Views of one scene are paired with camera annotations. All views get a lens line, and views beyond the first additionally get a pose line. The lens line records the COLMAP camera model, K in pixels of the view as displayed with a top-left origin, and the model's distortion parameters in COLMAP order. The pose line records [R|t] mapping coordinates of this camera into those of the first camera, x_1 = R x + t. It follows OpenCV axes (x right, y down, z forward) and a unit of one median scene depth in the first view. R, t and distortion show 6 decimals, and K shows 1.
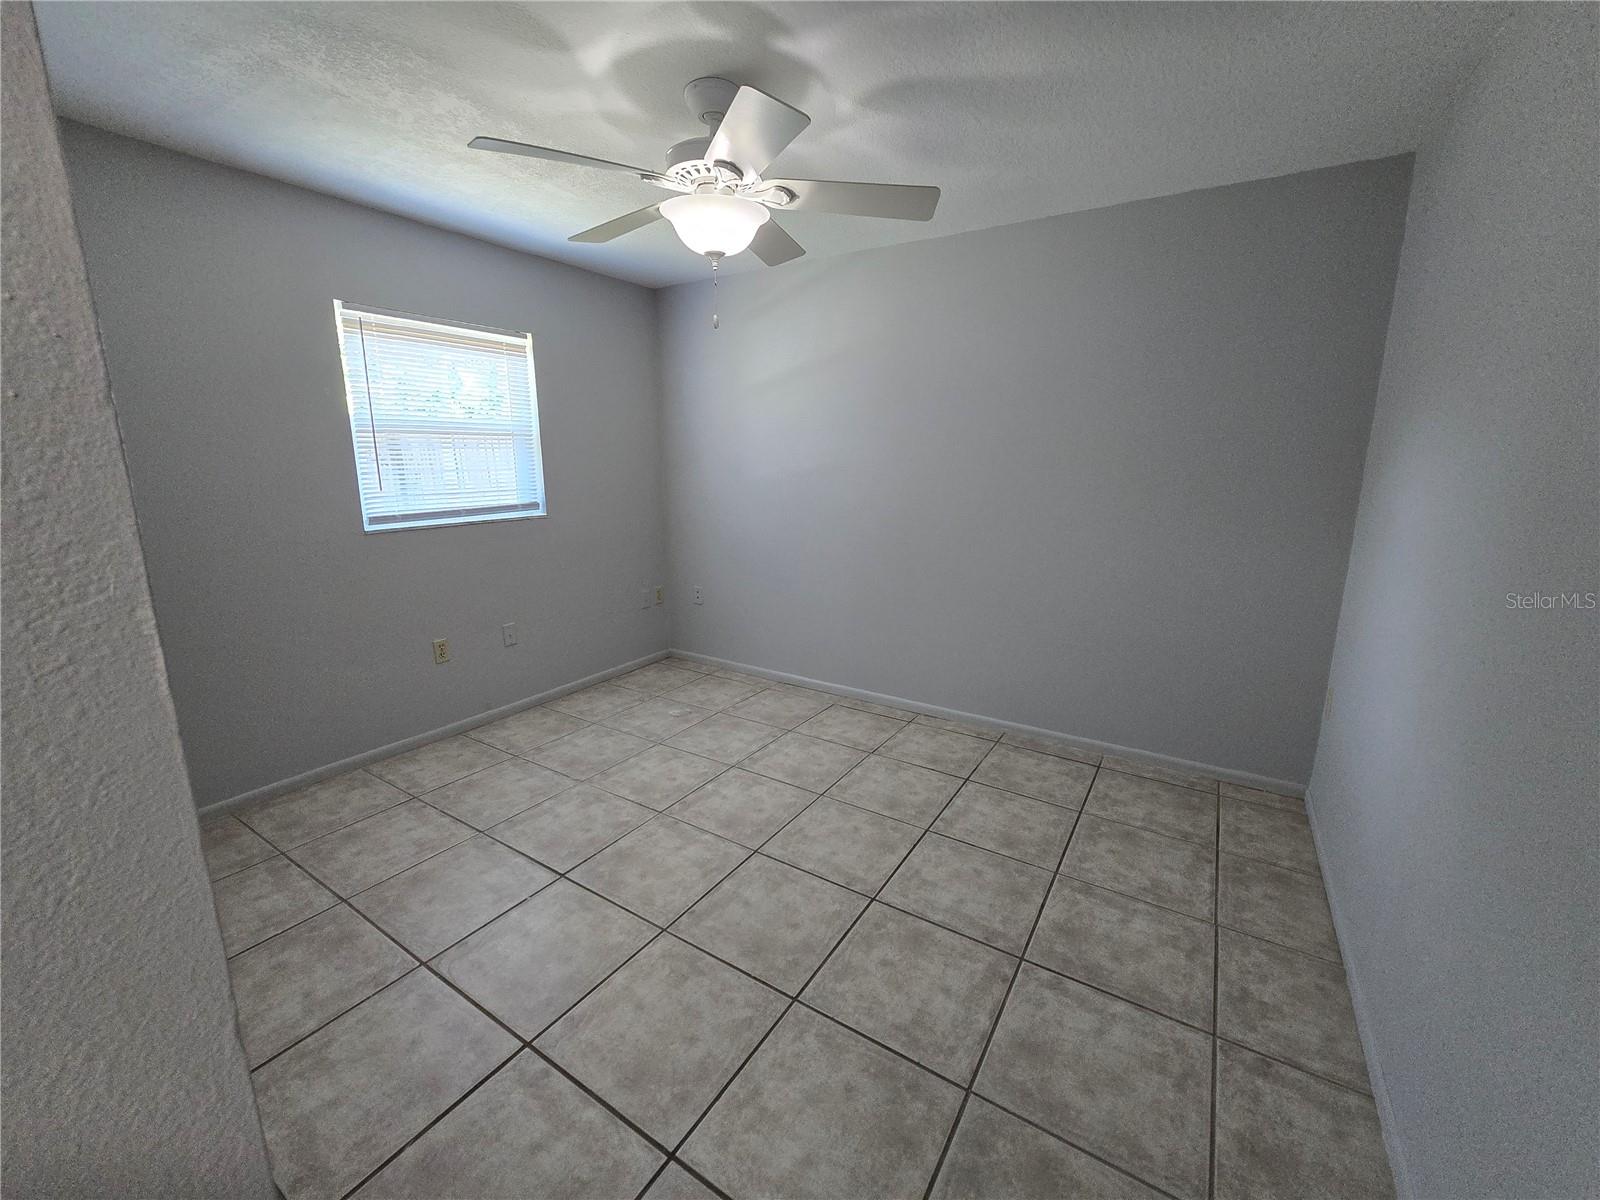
lens RADIAL K [[674.3, 0, 800.0], [0, 674.3, 589.4], [0, 0, 1]] dist [-0.001893, 0.000331]
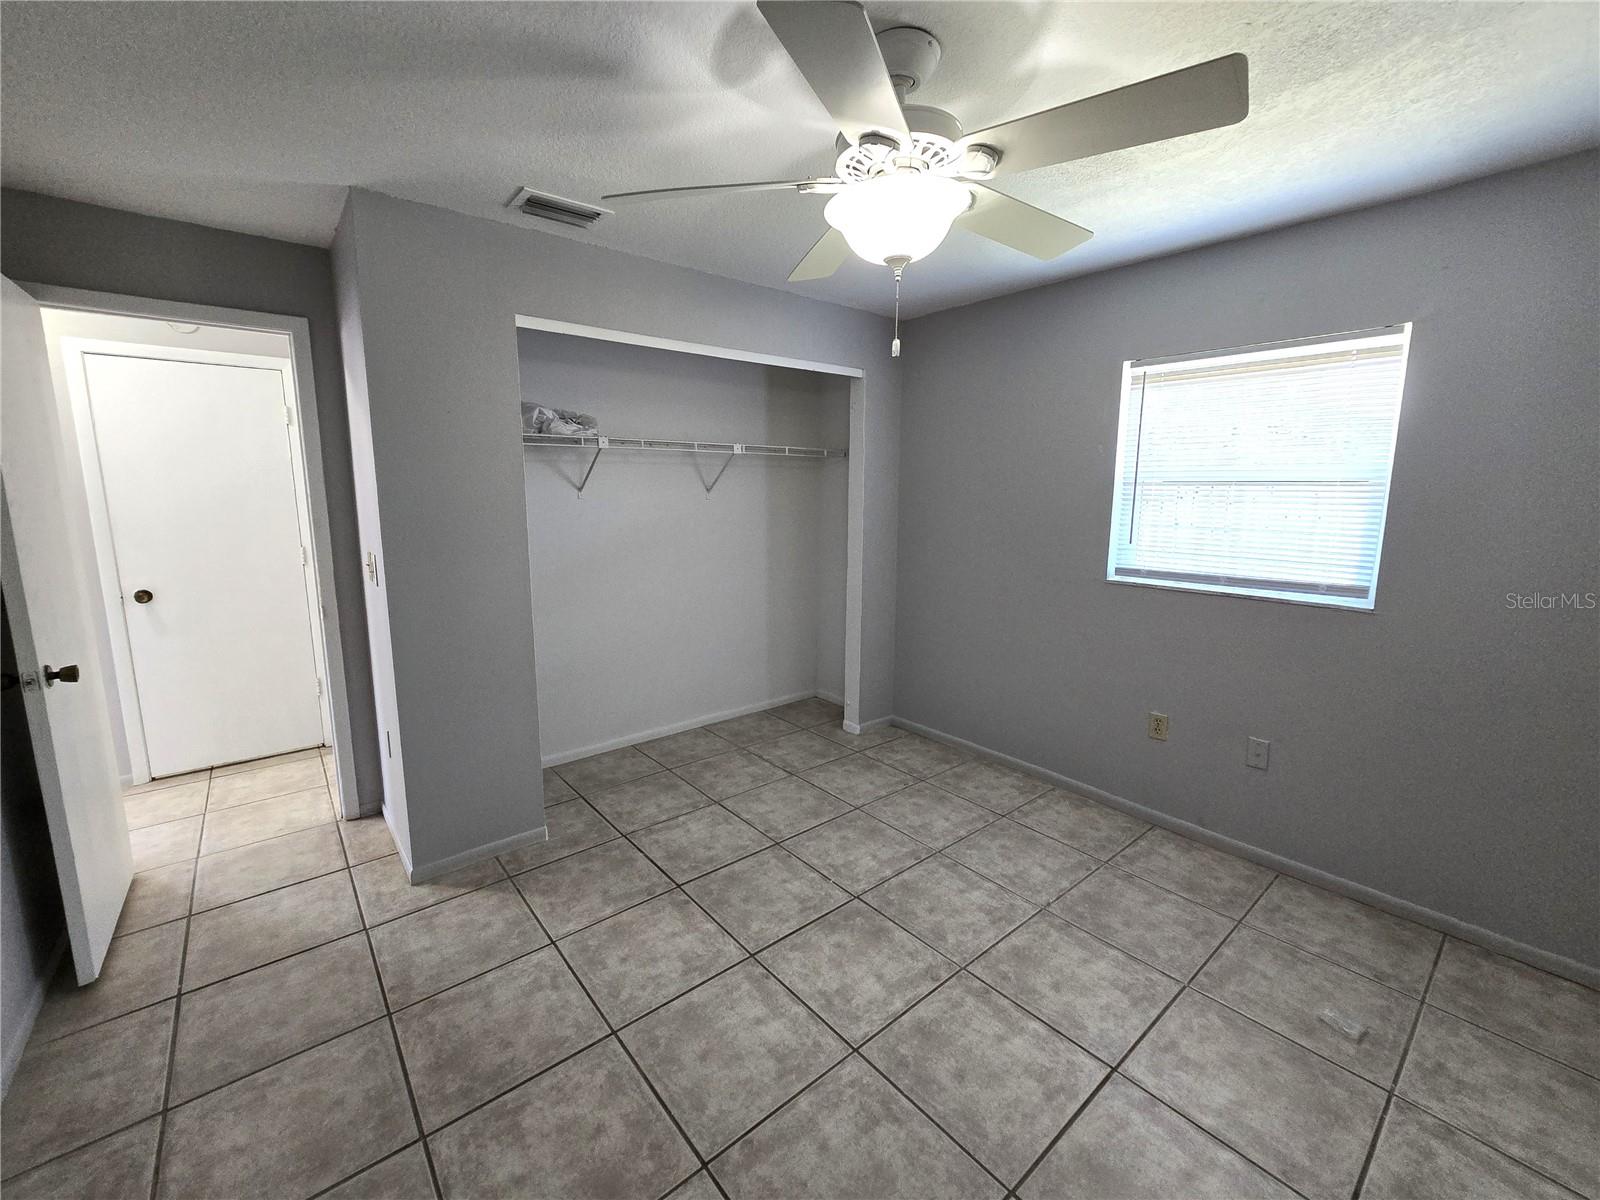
lens RADIAL K [[674.3, 0, 800.0], [0, 674.3, 589.4], [0, 0, 1]] dist [-0.001893, 0.000331]
pose [[-0.327550, 0.141009, -0.934252, 0.497958], [-0.189728, 0.958844, 0.211240, -0.208988], [0.925588, 0.246446, -0.287316, 0.894707]]
